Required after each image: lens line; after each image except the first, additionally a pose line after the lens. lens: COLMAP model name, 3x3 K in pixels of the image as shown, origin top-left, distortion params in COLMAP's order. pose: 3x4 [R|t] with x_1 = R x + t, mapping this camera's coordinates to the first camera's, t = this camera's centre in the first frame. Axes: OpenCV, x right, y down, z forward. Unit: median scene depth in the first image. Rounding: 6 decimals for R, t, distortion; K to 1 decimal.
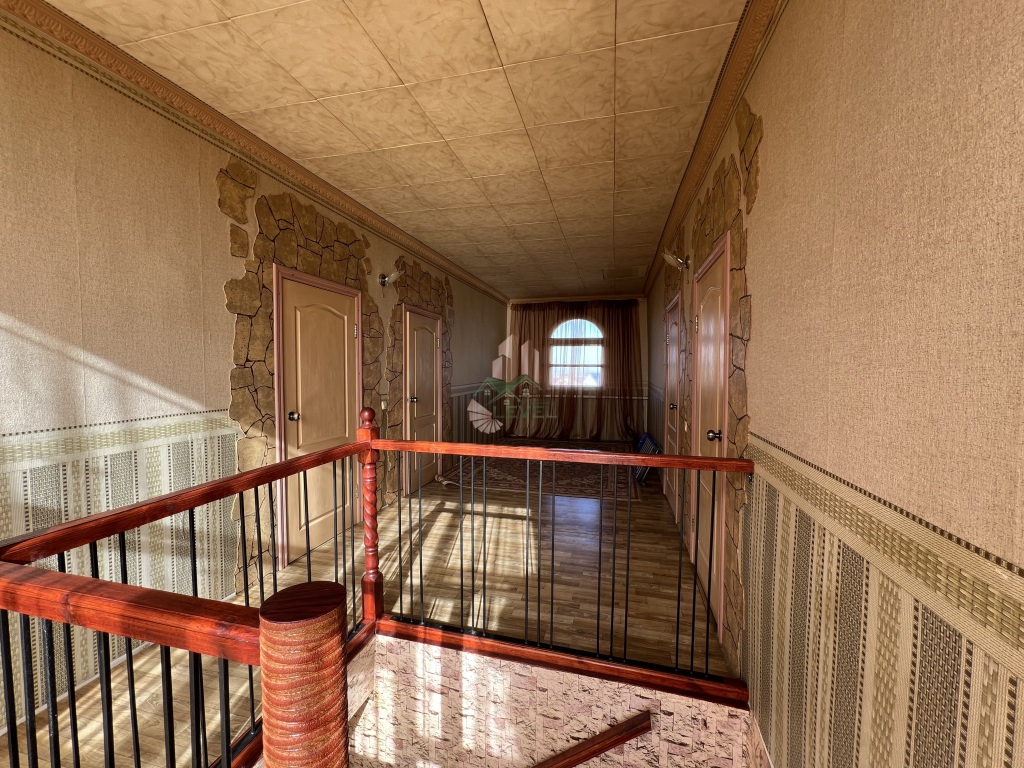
lens RADIAL K [[411.4, 0, 509.8], [0, 411.4, 388.1], [0, 0, 1]] dist [-0.001152, -0.000102]
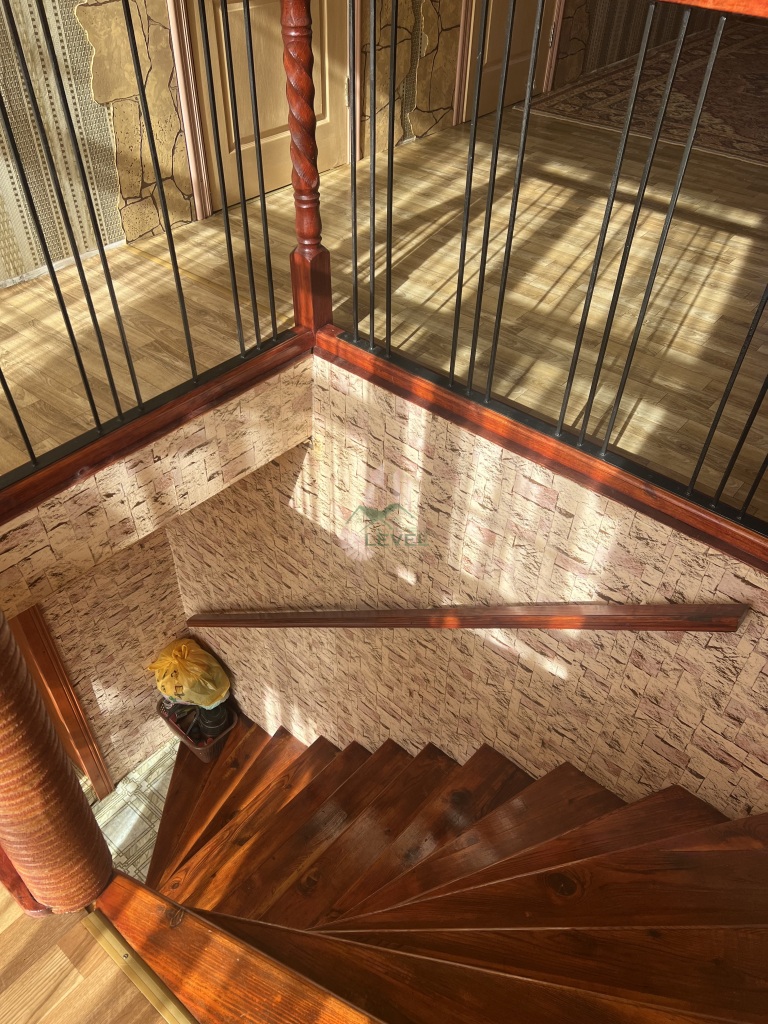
lens RADIAL K [[772.5, 0, 386.7], [0, 772.5, 514.8], [0, 0, 1]] dist [0.025994, -0.003412]
pose [[0.908137, 0.293196, -0.298870, 0.148156], [-0.038304, 0.769040, 0.638052, 0.081650], [0.416918, -0.567990, 0.709624, 0.154697]]
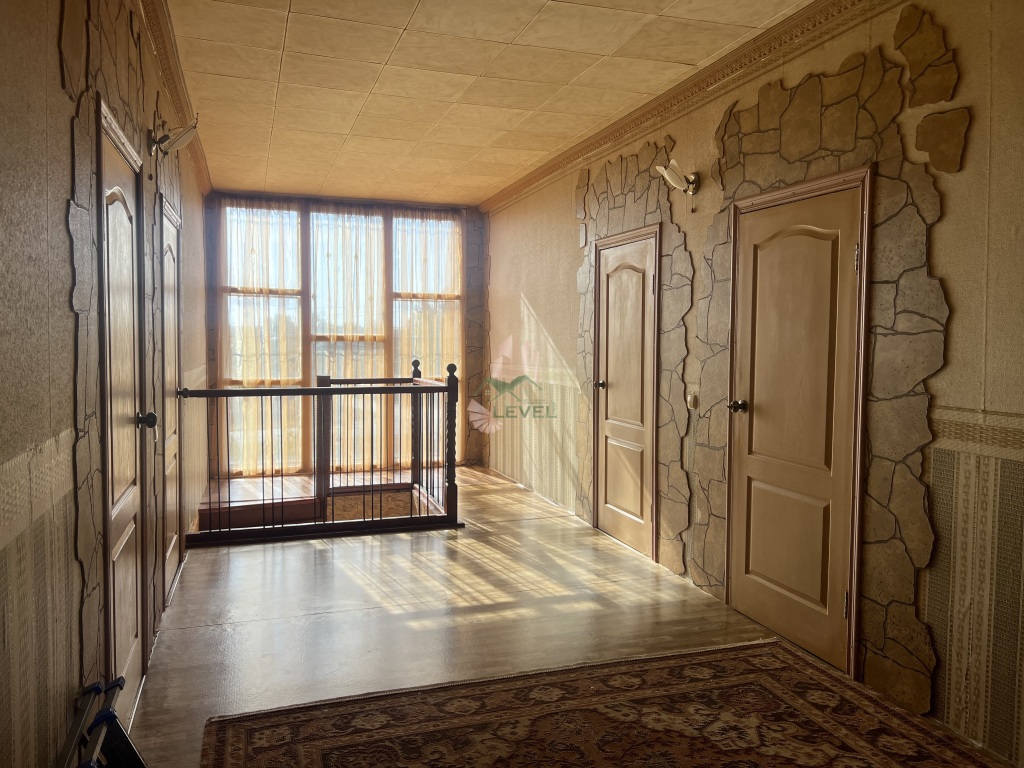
lens RADIAL K [[772.5, 0, 512.7], [0, 772.5, 380.7], [0, 0, 1]] dist [0.025994, -0.003412]
pose [[-0.837614, 0.018811, -0.545938, 0.921197], [-0.039635, 0.994680, 0.095084, -0.150397], [0.544823, 0.101282, -0.832412, 3.311126]]
